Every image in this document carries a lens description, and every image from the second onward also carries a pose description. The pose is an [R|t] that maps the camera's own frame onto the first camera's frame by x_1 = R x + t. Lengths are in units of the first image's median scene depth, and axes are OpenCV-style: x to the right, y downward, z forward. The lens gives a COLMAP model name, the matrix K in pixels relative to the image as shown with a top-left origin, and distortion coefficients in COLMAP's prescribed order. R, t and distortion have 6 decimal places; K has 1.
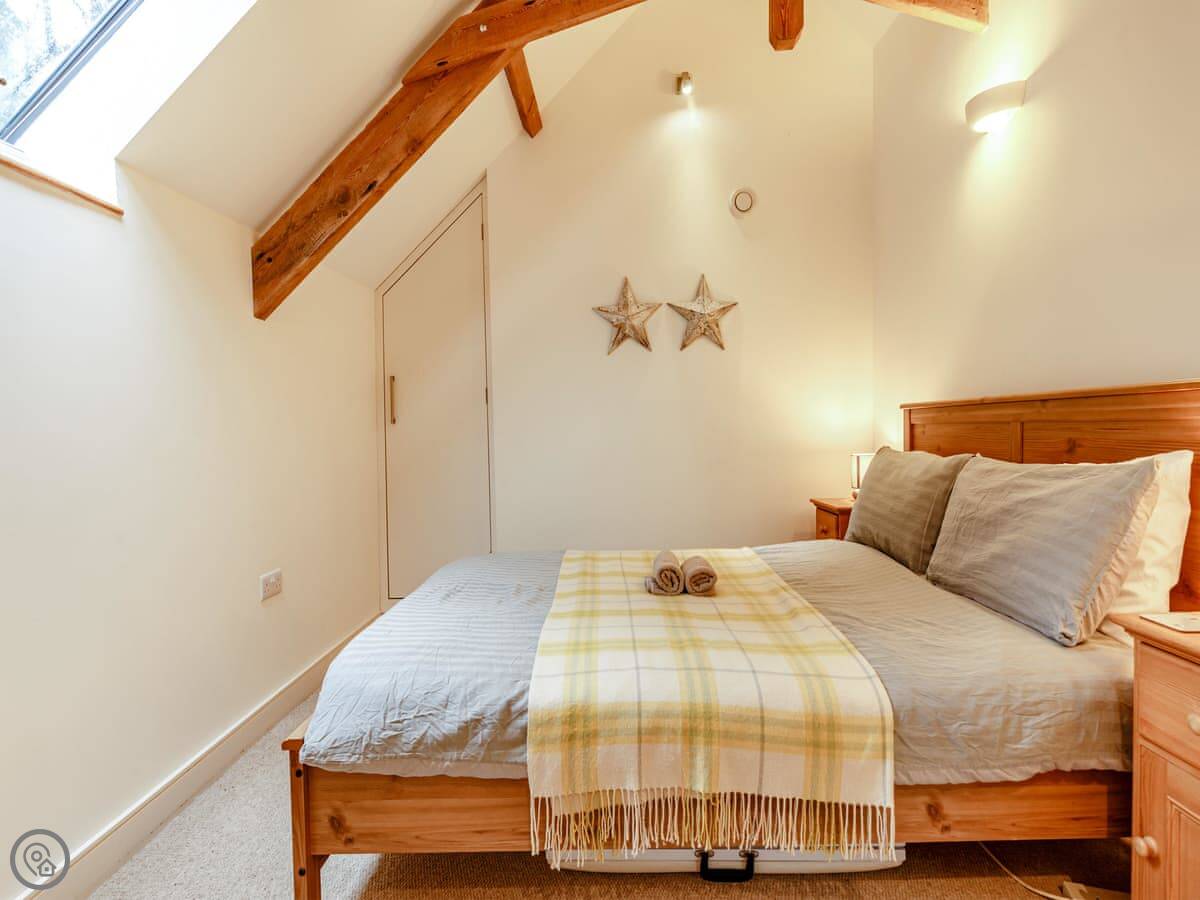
lens RADIAL K [[613.5, 0, 596.7], [0, 613.5, 448.5], [0, 0, 1]] dist [0.001433, -0.001218]
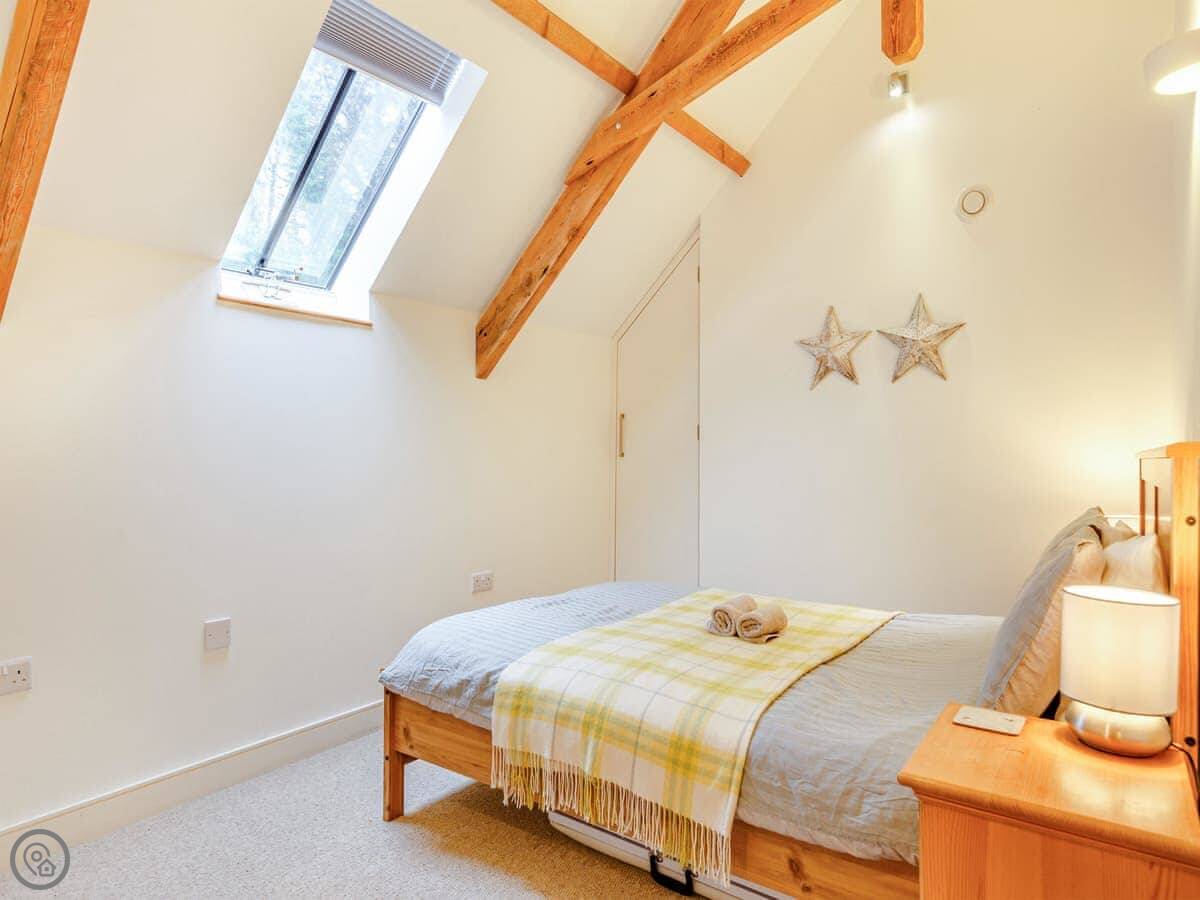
lens RADIAL K [[720.4, 0, 603.9], [0, 720.4, 454.5], [0, 0, 1]] dist [0.003396, 0.002788]
pose [[0.816583, 0.023602, -0.576745, 0.870820], [-0.039697, 0.999094, -0.015320, -0.054933], [0.575861, 0.035405, 0.816781, -0.165840]]
